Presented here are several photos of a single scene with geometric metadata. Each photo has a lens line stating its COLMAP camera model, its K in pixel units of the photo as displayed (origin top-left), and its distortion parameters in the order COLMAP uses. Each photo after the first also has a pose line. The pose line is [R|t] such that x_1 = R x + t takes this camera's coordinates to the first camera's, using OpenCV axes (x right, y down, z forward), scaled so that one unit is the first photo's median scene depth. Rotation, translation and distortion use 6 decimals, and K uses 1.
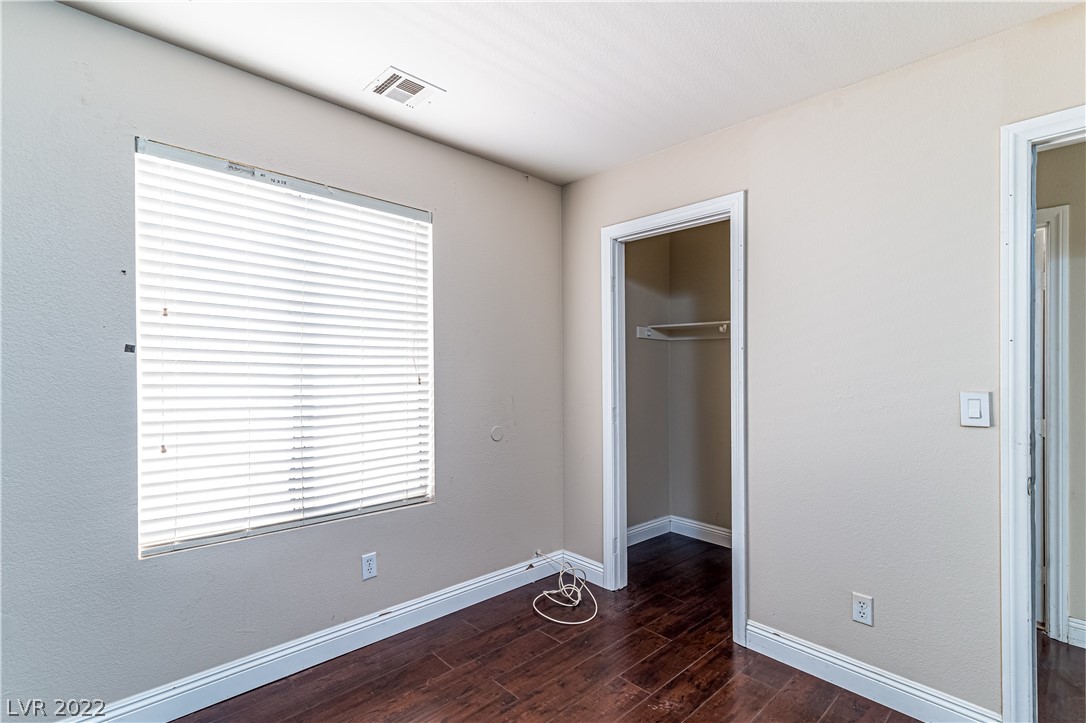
lens RADIAL K [[508.9, 0, 541.9], [0, 508.9, 365.7], [0, 0, 1]] dist [0.014618, -0.001377]
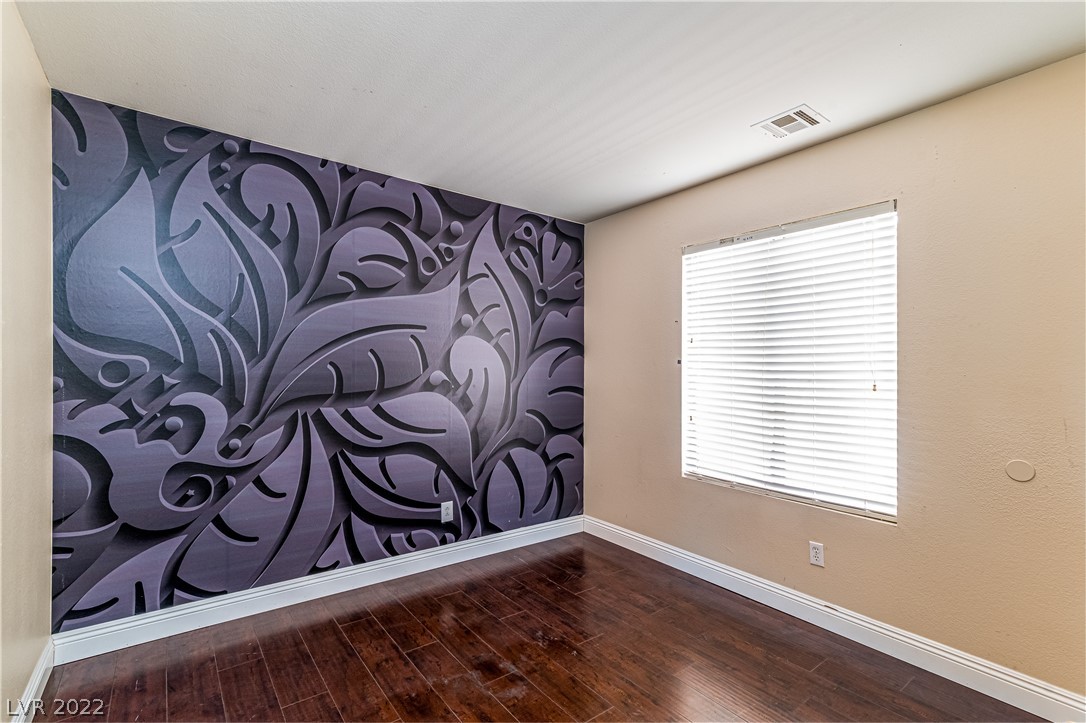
lens RADIAL K [[508.9, 0, 542.3], [0, 508.9, 364.8], [0, 0, 1]] dist [0.014618, -0.001377]
pose [[-0.115406, -0.011689, -0.993250, 0.867202], [0.000342, 0.999930, -0.011807, -0.001063], [0.993318, -0.001702, -0.115393, 0.570135]]
